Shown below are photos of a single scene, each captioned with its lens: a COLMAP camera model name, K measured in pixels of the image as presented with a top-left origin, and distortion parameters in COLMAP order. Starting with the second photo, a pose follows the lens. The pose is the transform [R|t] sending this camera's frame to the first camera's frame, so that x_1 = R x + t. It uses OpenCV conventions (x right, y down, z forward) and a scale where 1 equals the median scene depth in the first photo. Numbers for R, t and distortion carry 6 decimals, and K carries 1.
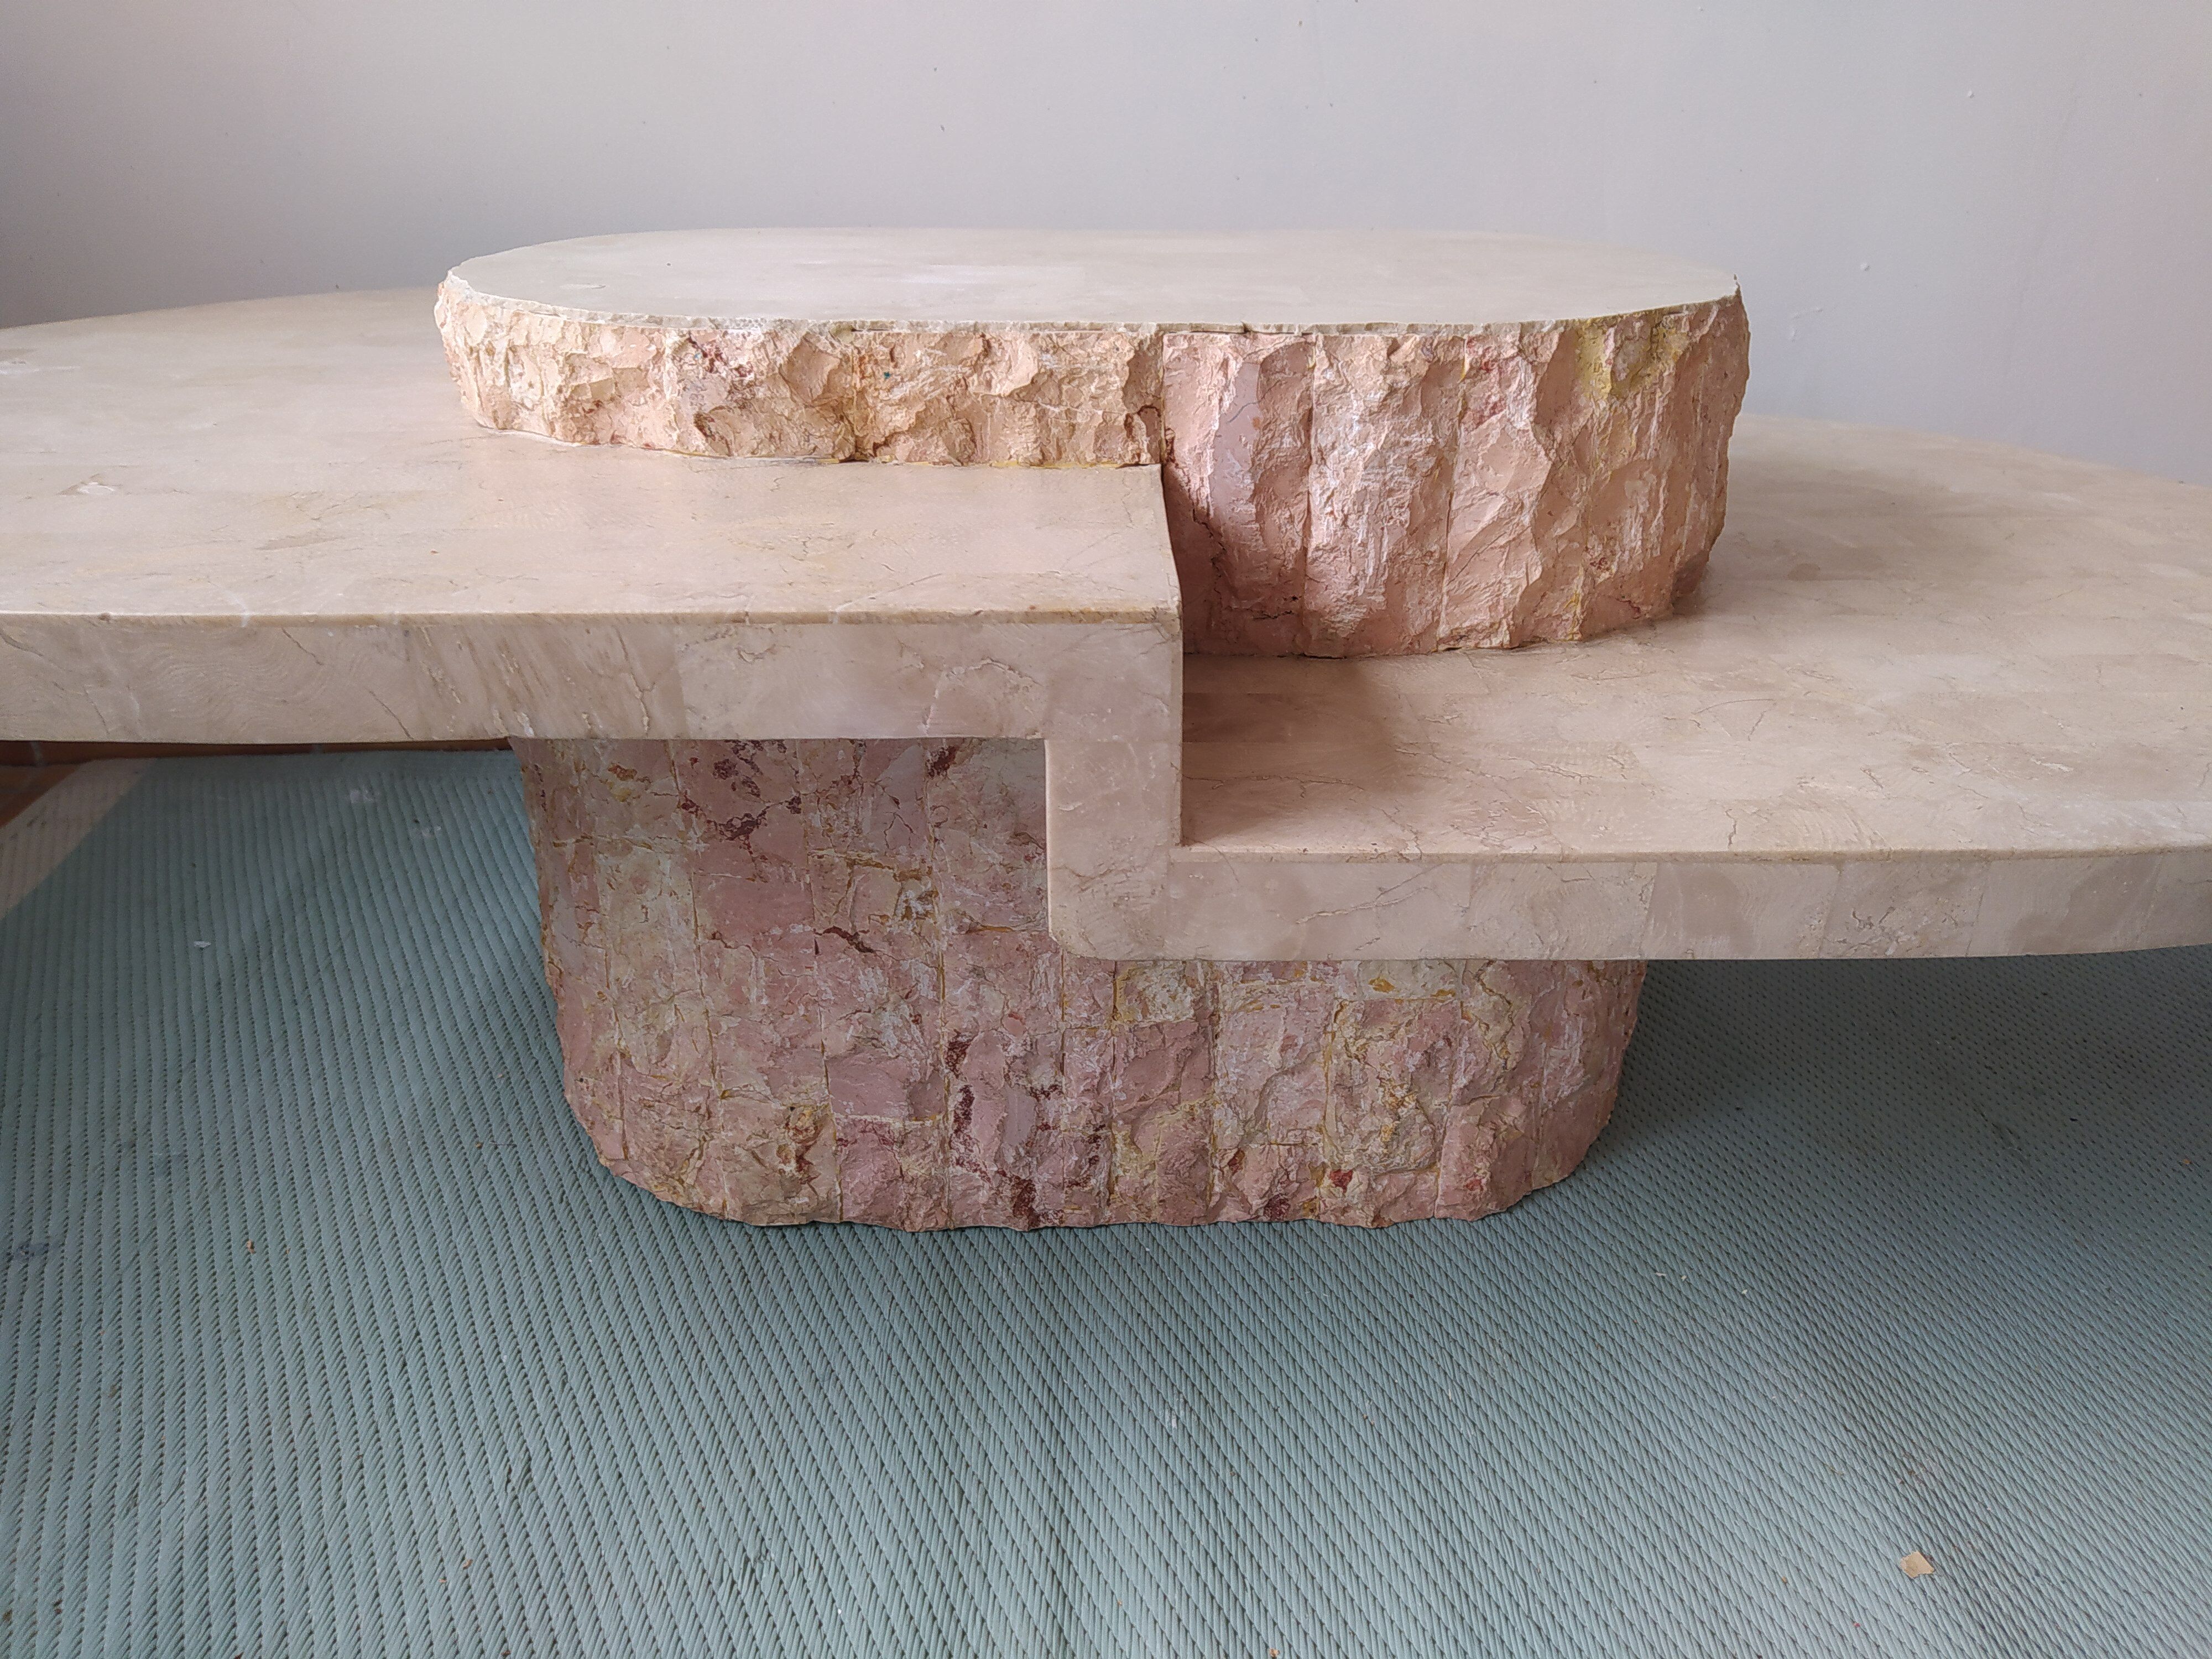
lens RADIAL K [[1678.9, 0, 1115.3], [0, 1678.9, 796.4], [0, 0, 1]] dist [0.046757, -0.046385]
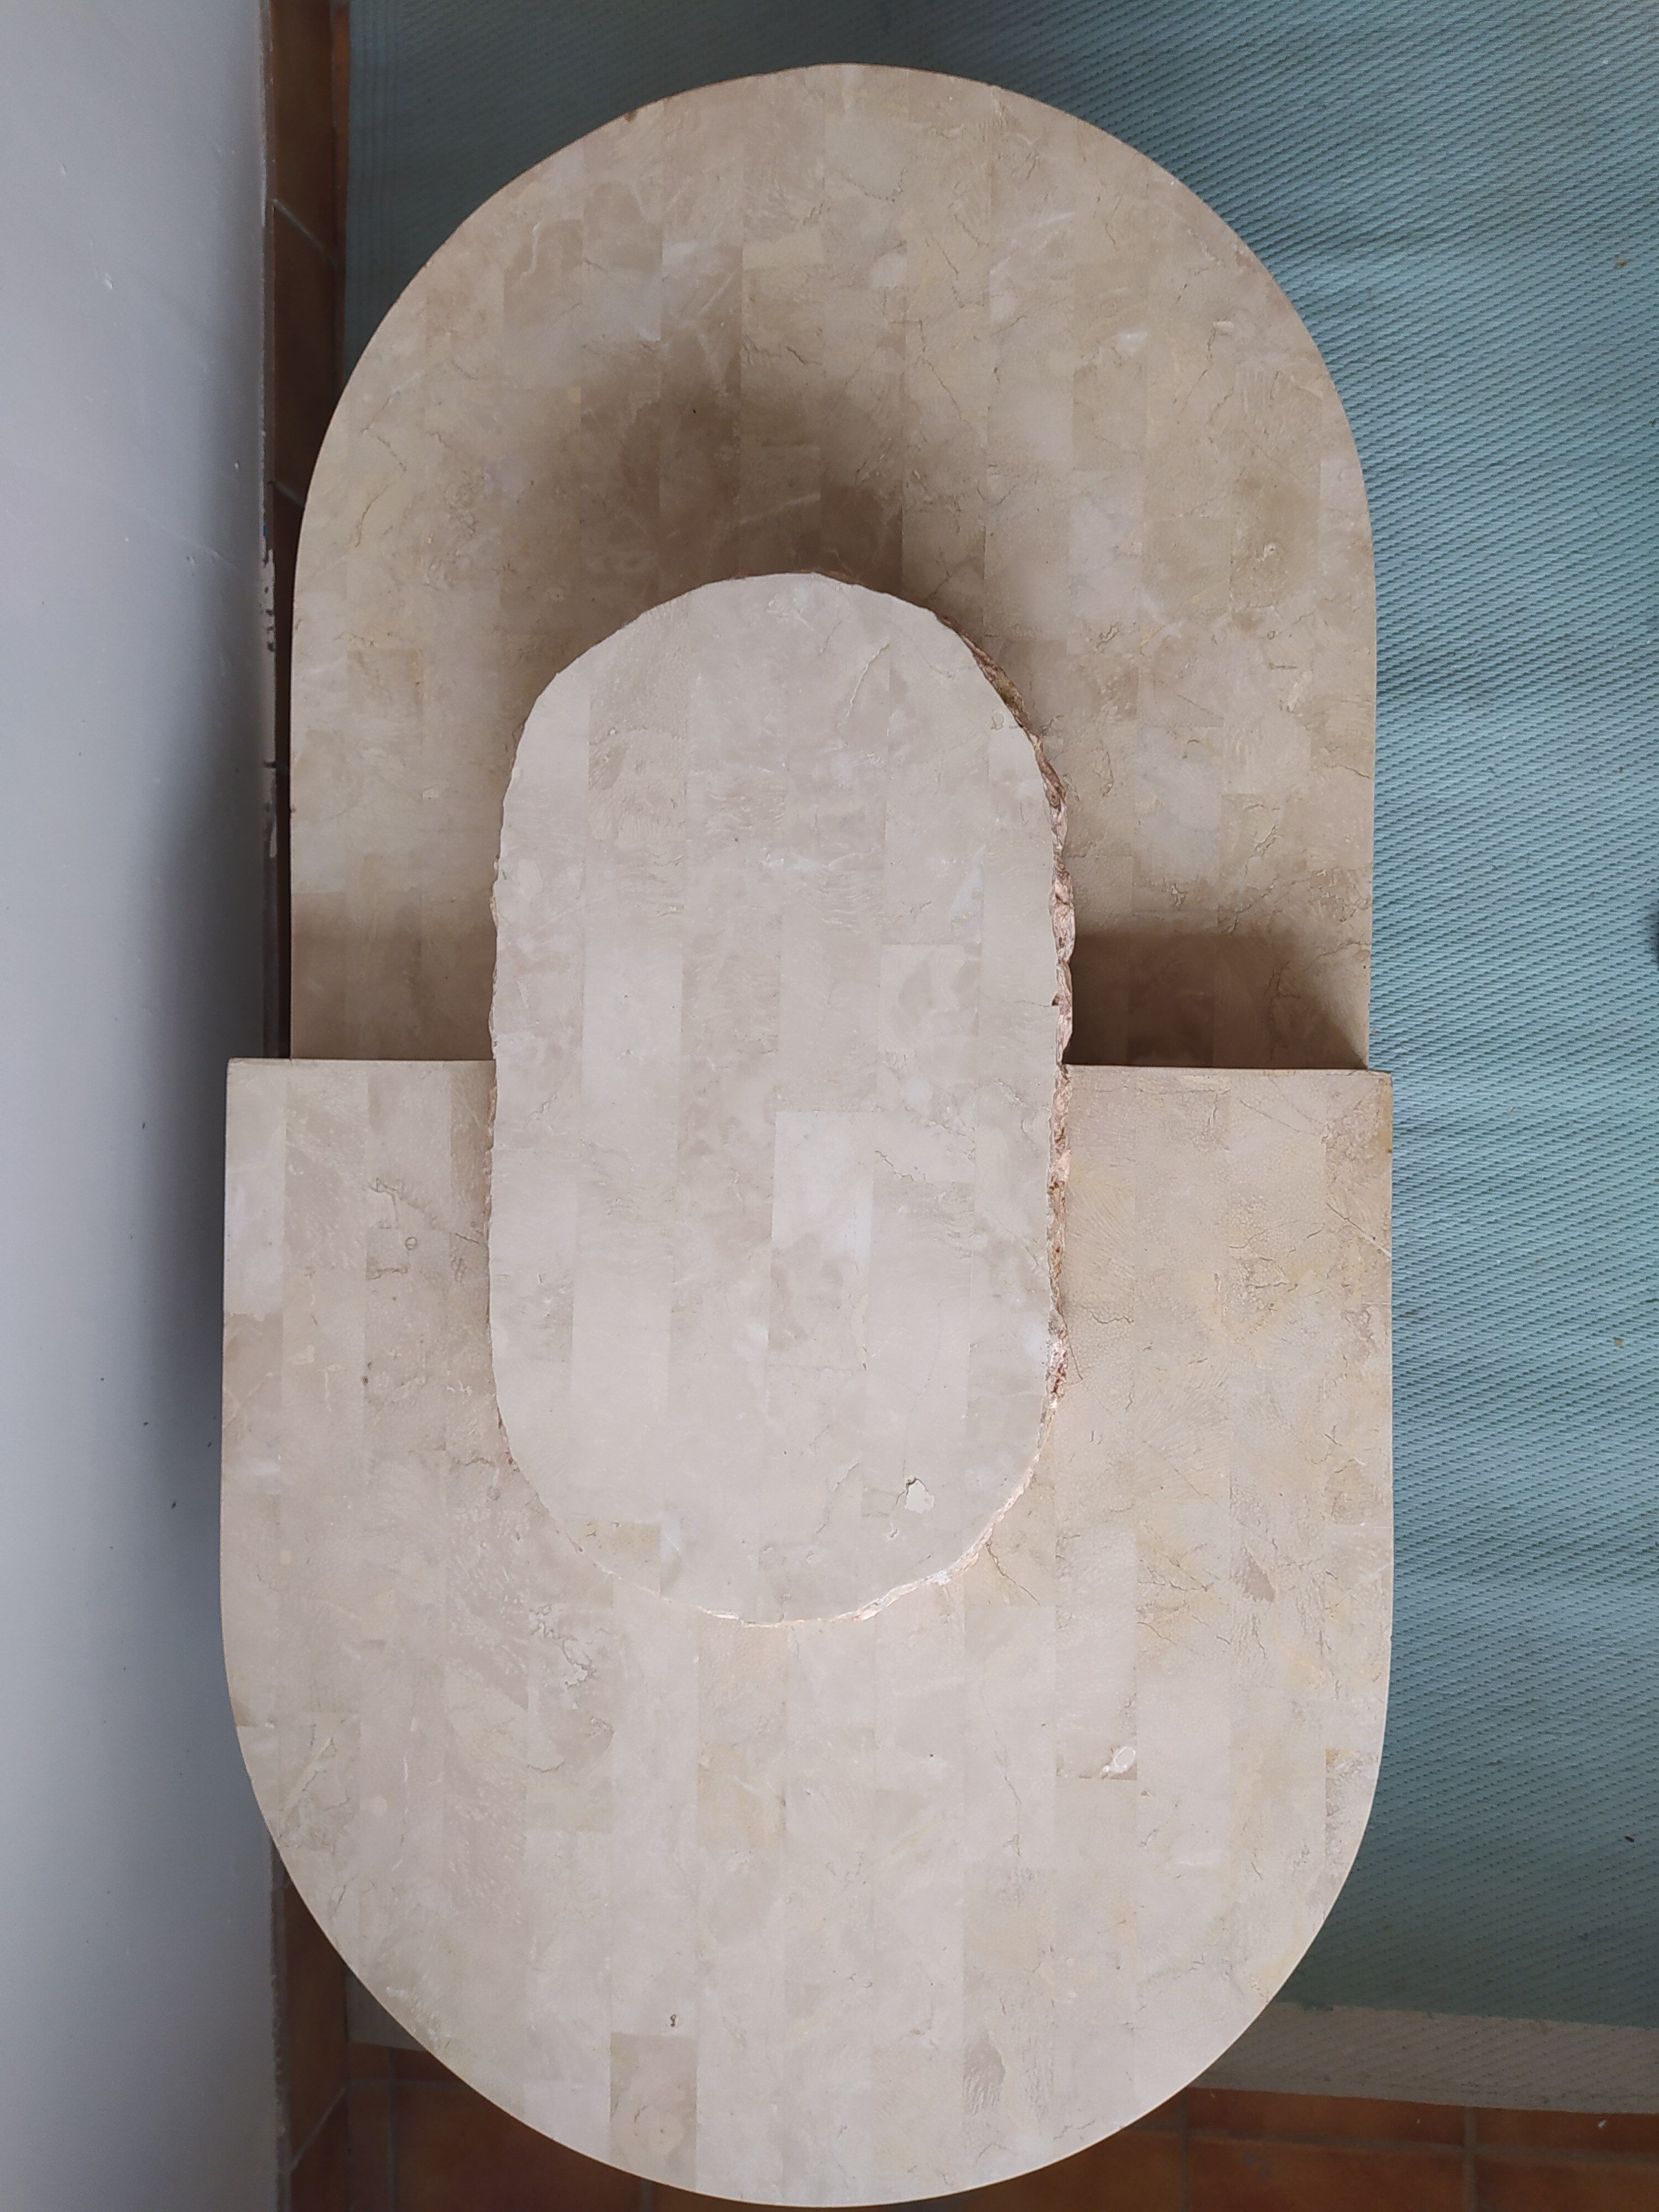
lens RADIAL K [[1635.7, 0, 829.5], [0, 1635.7, 1106.0], [0, 0, 1]] dist [0.133361, -0.149474]
pose [[0.035330, -0.999311, -0.011367, -0.000556], [0.548730, 0.009892, 0.835941, -1.412506], [-0.835252, -0.035772, 0.548702, 0.366976]]
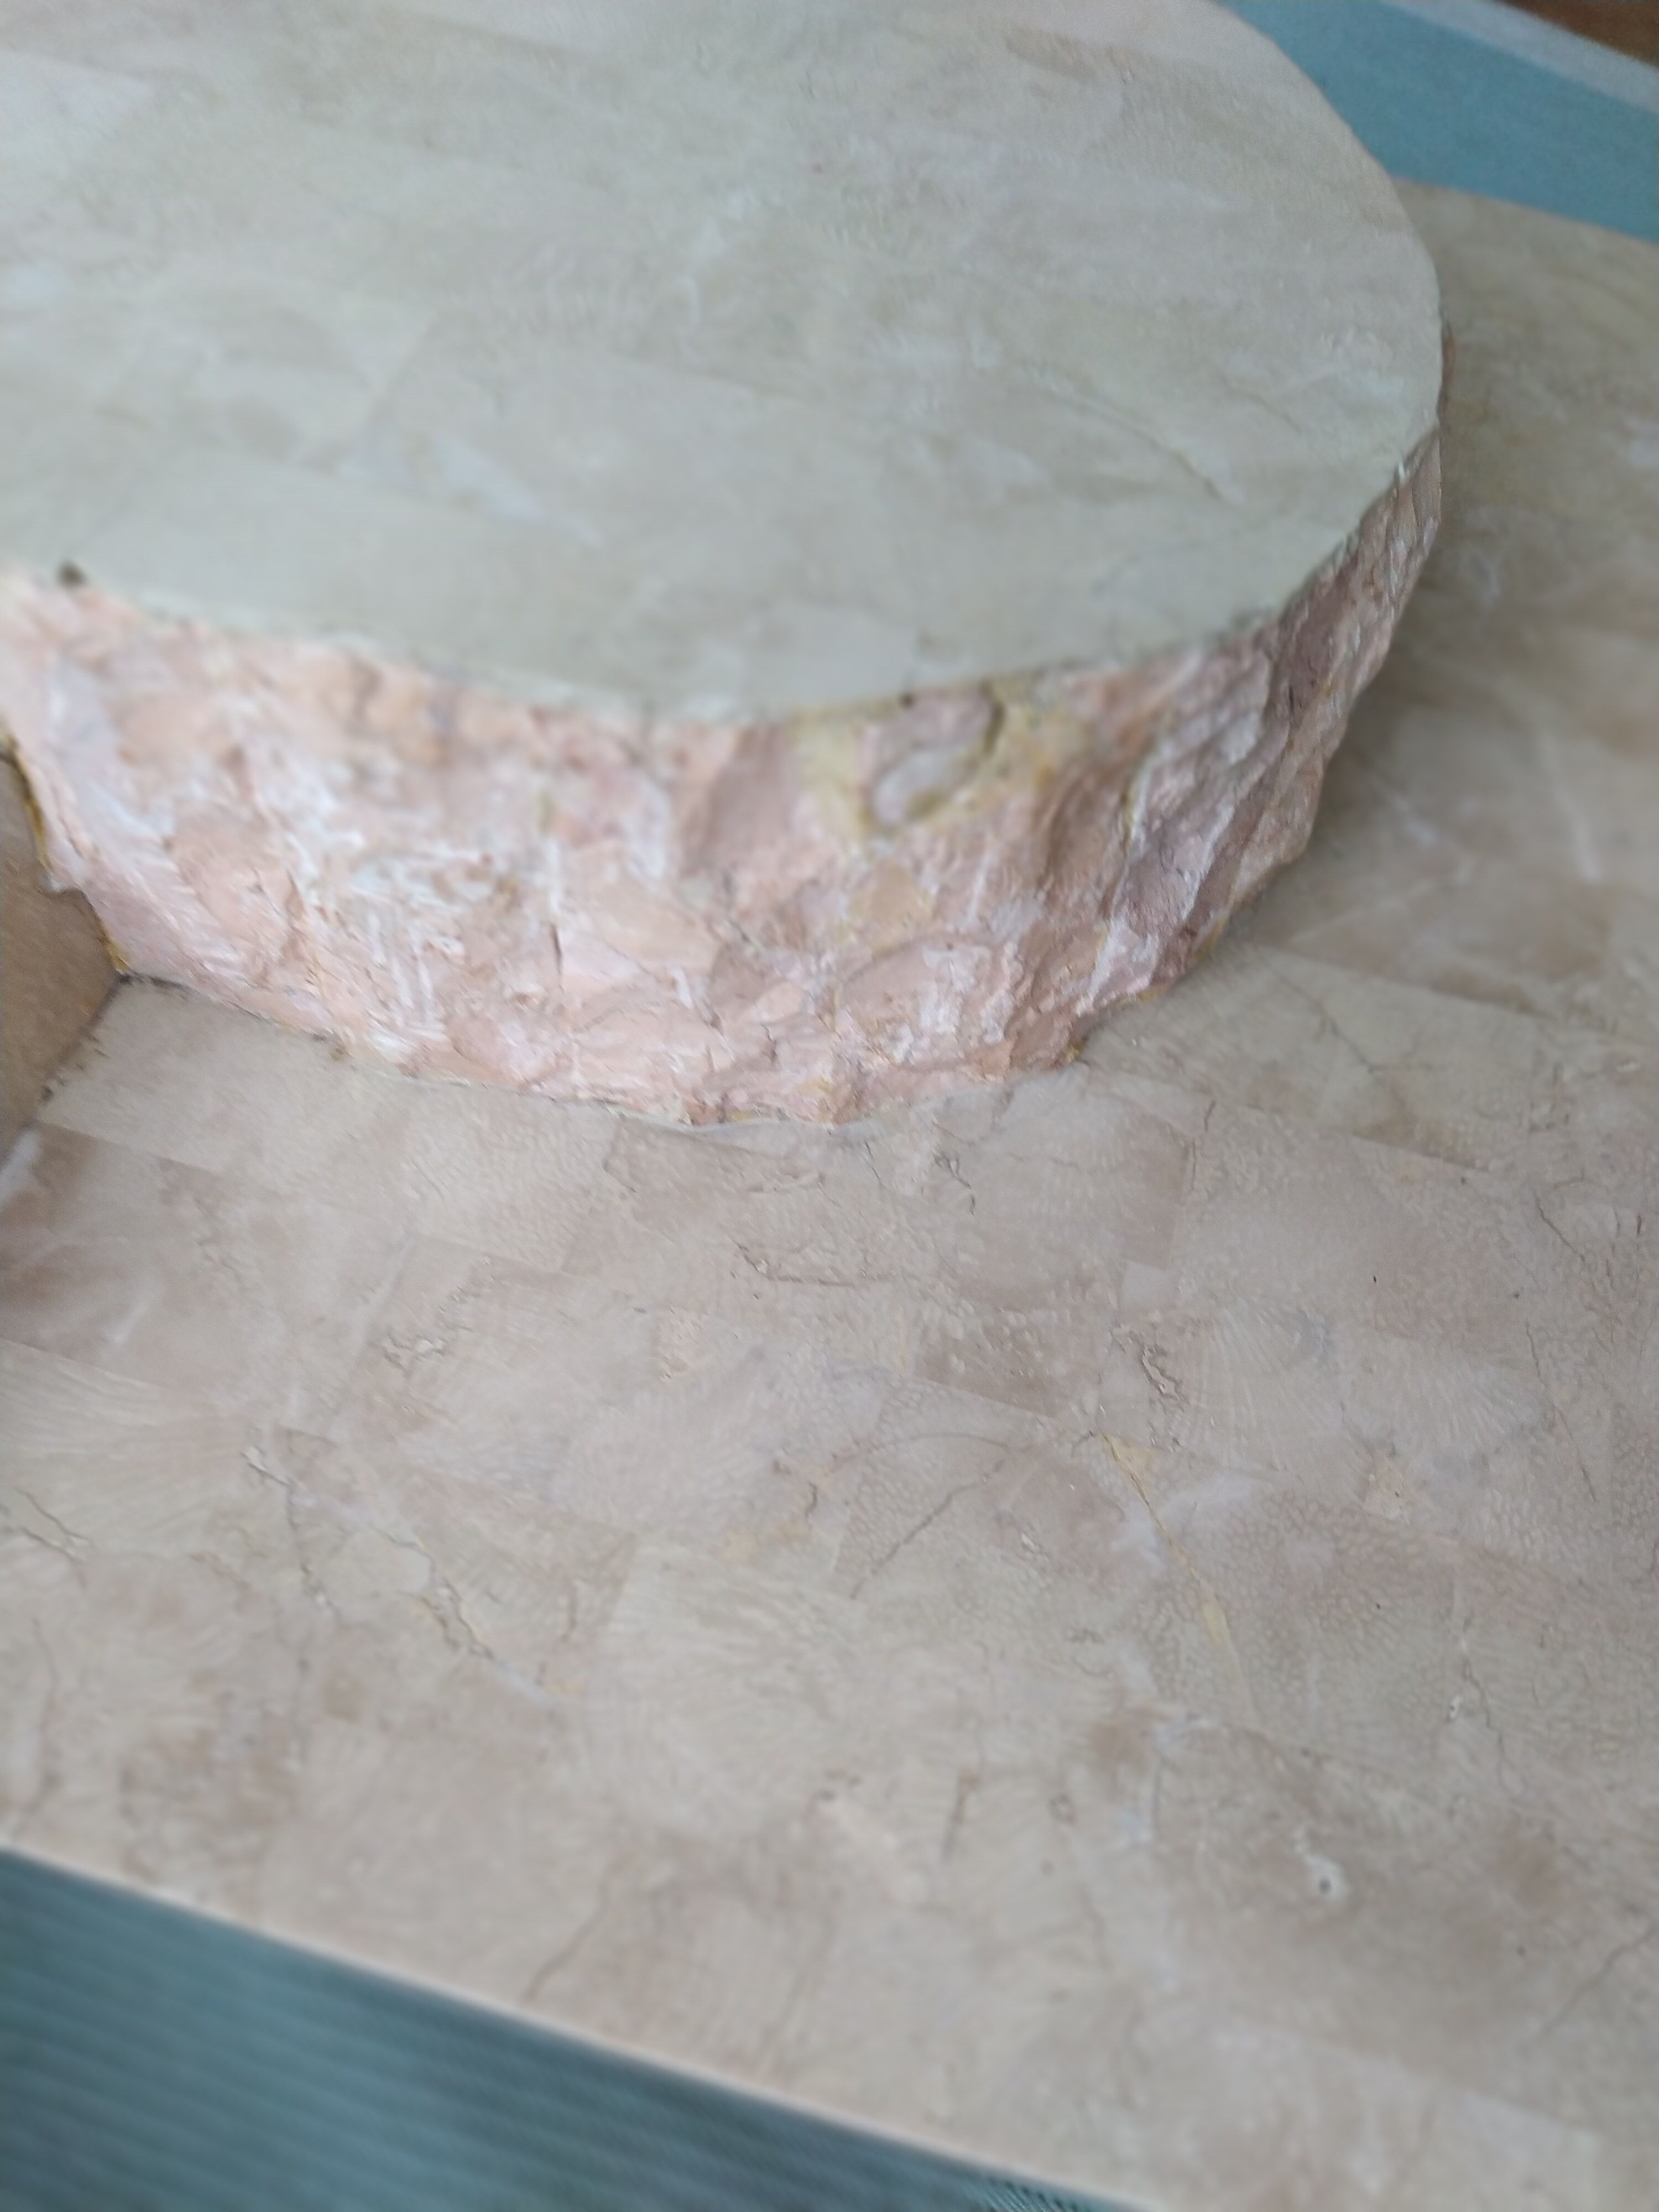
lens RADIAL K [[1740.1, 0, 829.5], [0, 1740.1, 1106.0], [0, 0, 1]] dist [0.058748, -0.000001]
pose [[0.957542, 0.270836, -0.098799, 0.336175], [-0.180196, 0.829772, 0.528211, -0.413880], [0.225040, -0.487981, 0.843345, 0.521225]]
